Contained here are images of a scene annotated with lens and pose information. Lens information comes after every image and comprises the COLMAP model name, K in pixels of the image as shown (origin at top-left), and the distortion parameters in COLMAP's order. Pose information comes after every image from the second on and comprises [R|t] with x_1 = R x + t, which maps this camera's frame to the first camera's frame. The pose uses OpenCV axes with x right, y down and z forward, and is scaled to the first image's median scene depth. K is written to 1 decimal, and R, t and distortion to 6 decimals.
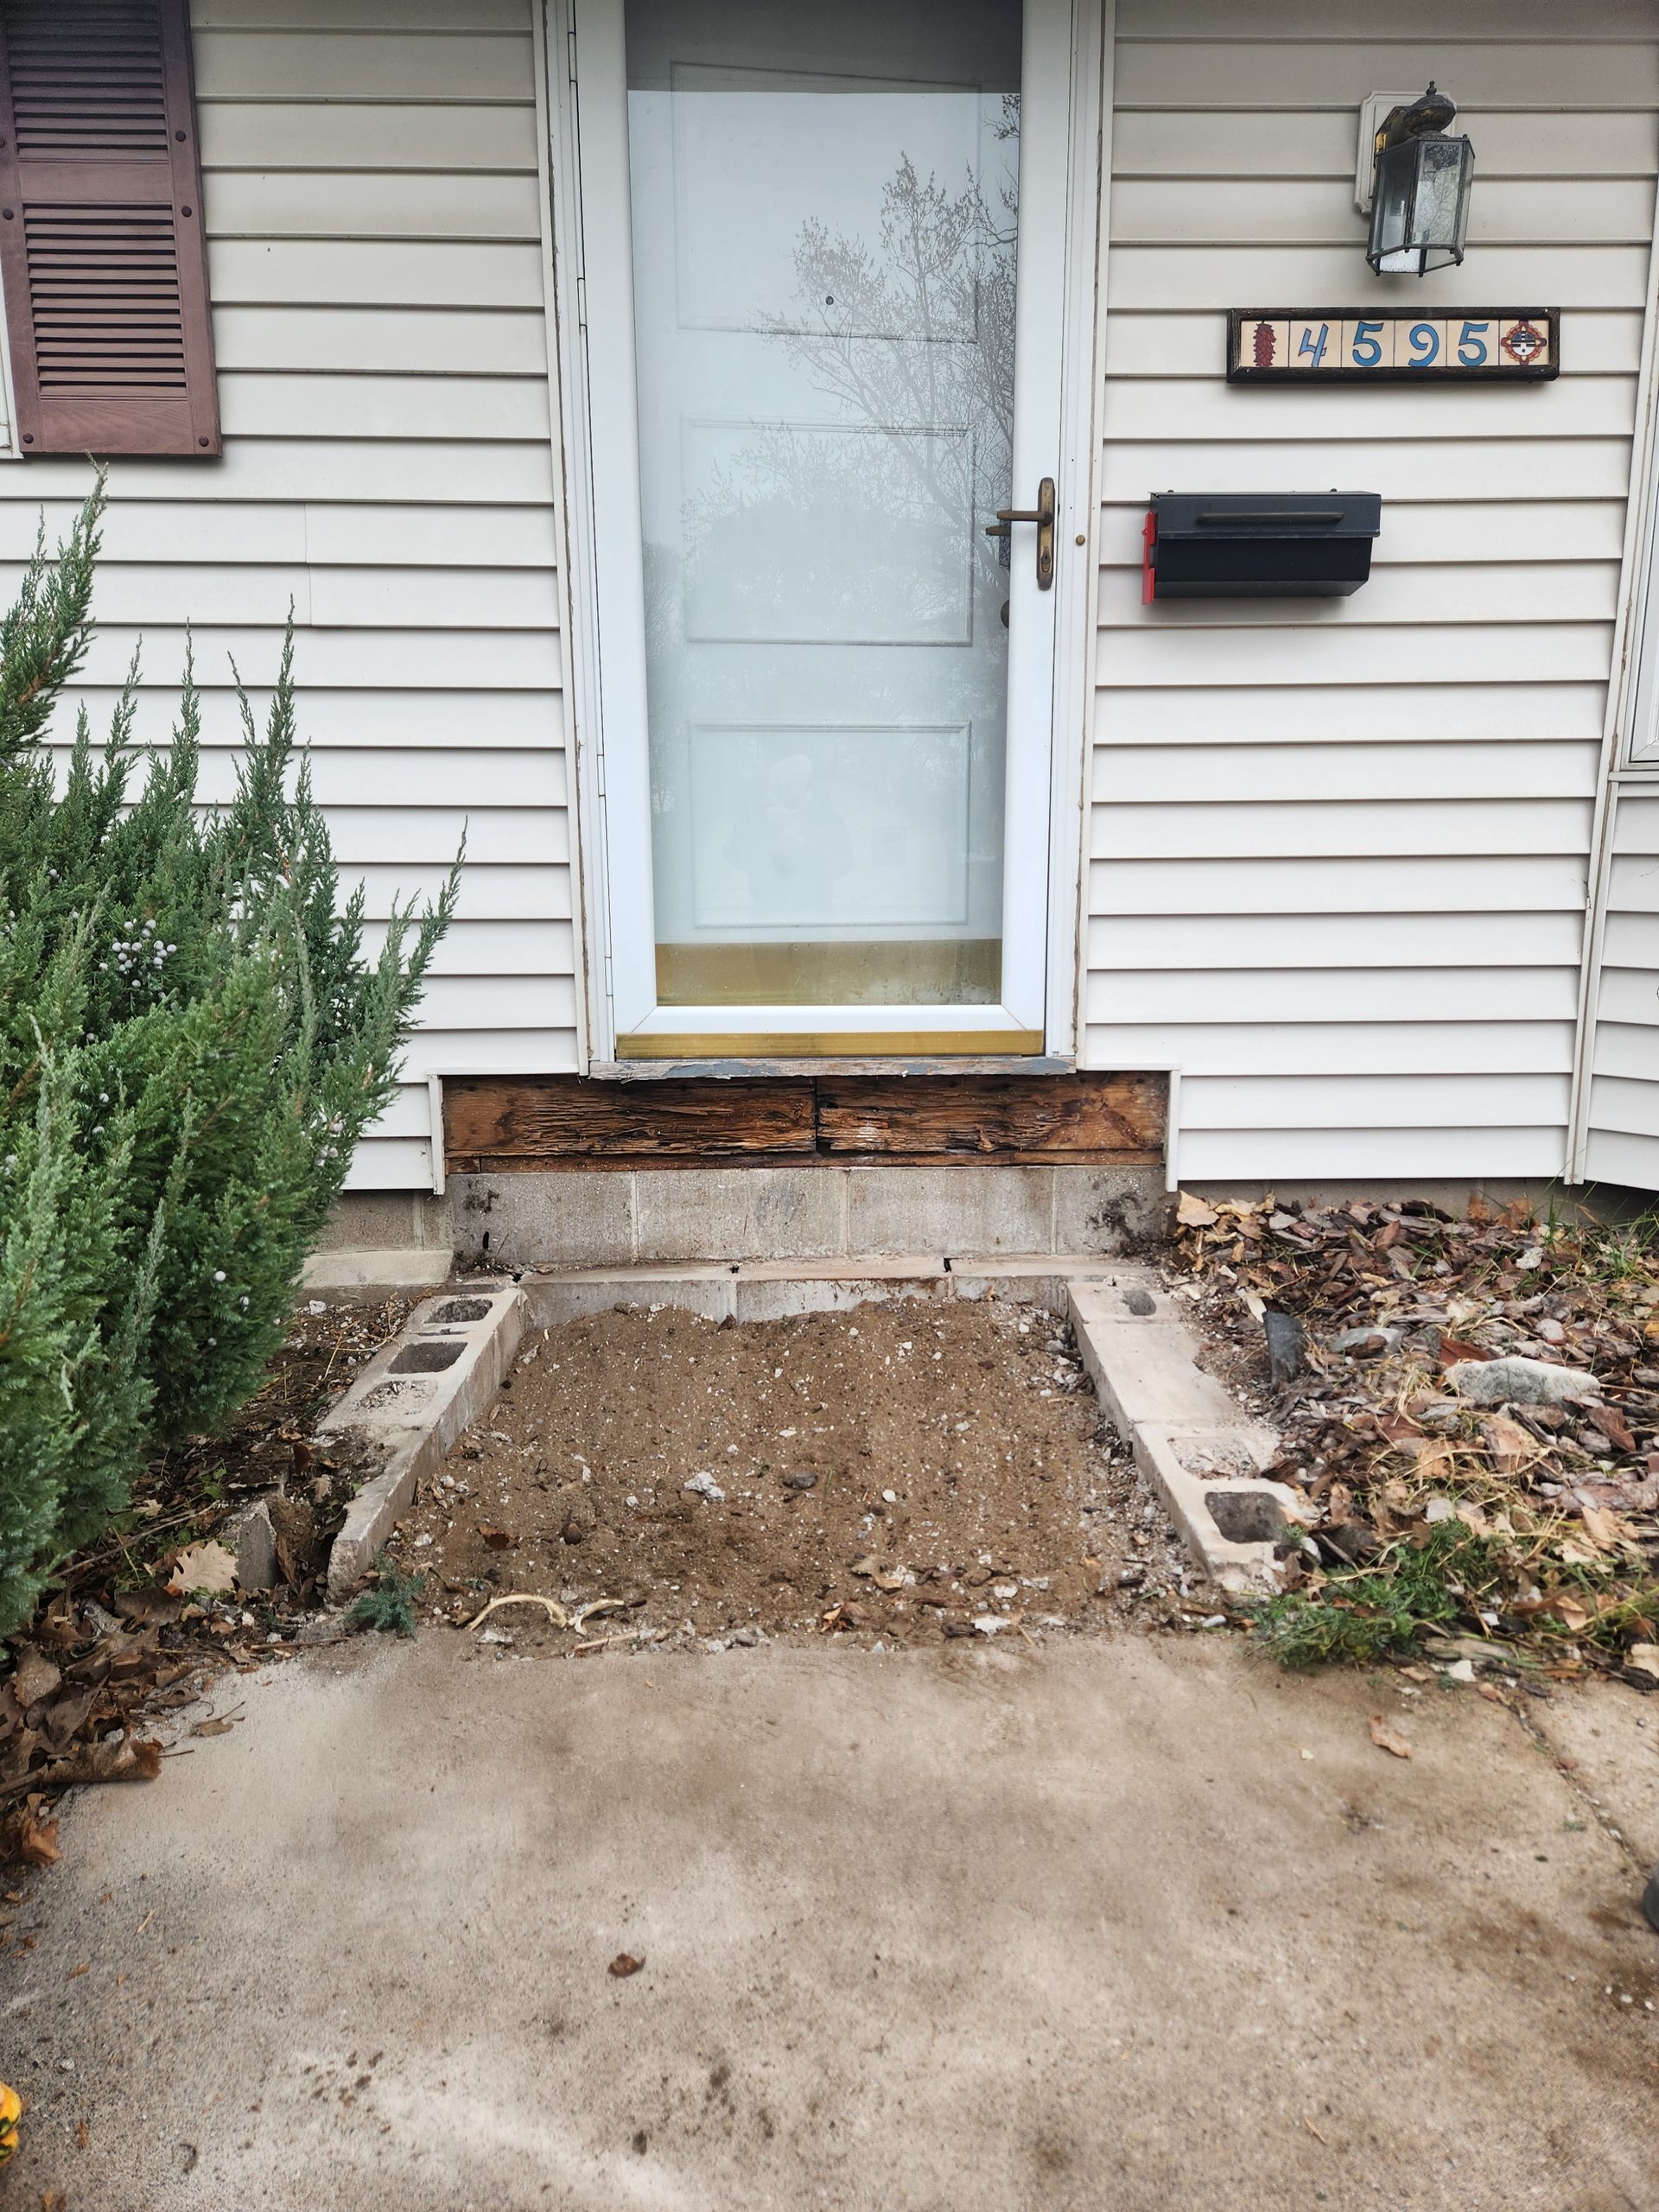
lens RADIAL K [[1627.7, 0, 883.5], [0, 1627.7, 1117.1], [0, 0, 1]] dist [0.113632, -0.115909]
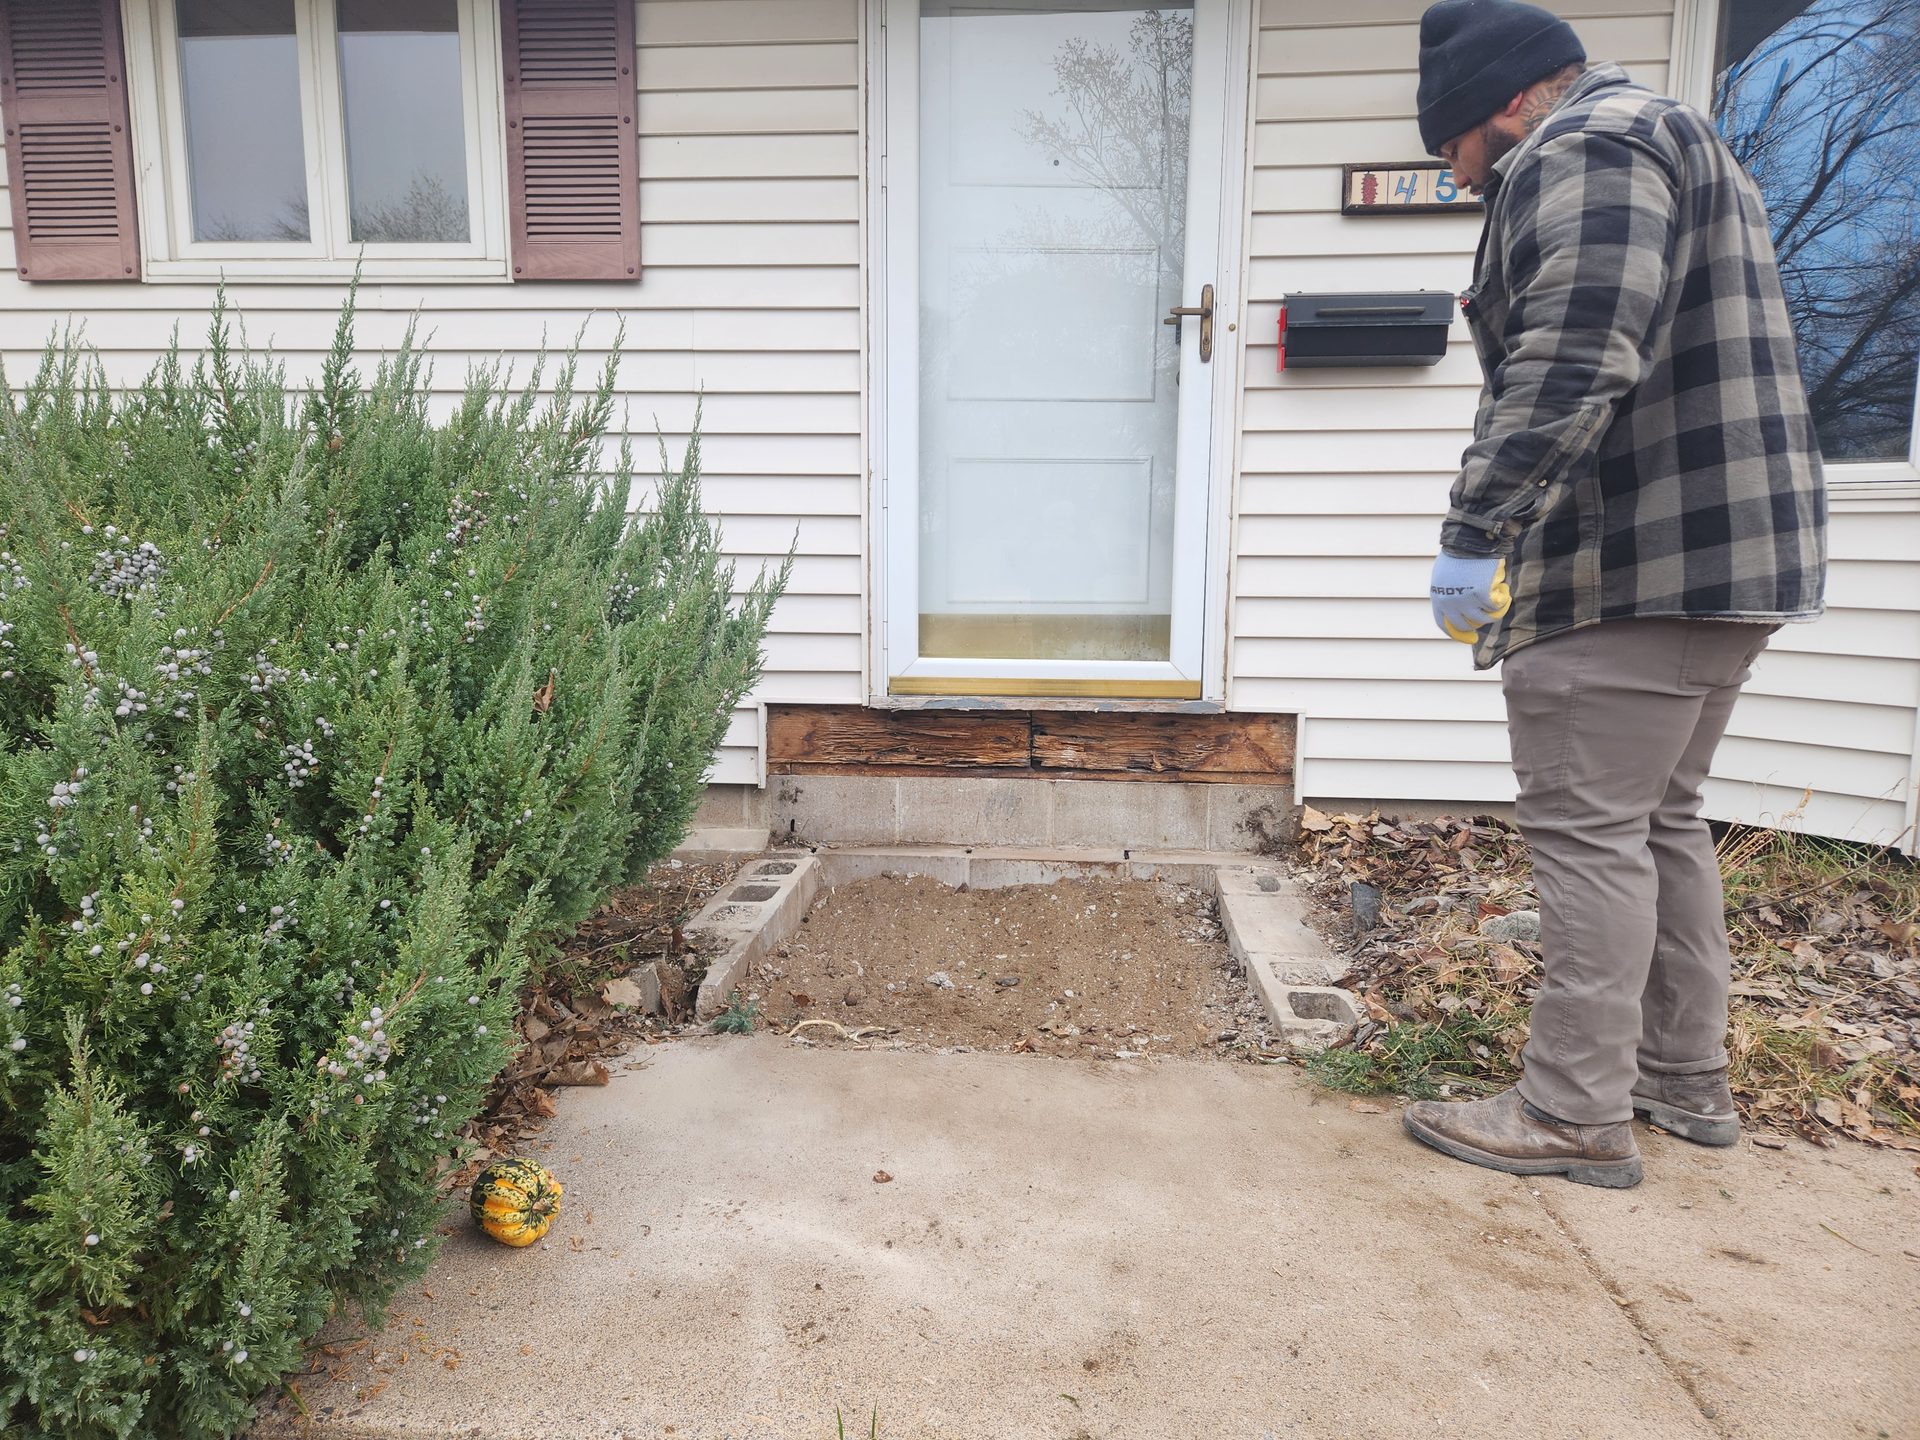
lens RADIAL K [[1412.9, 0, 960.0], [0, 1412.9, 720.0], [0, 0, 1]] dist [0.113632, -0.115909]
pose [[0.993701, 0.023536, -0.109561, 0.033453], [-0.029216, 0.998295, -0.050529, 0.050809], [0.108185, 0.053411, 0.992695, -0.214421]]
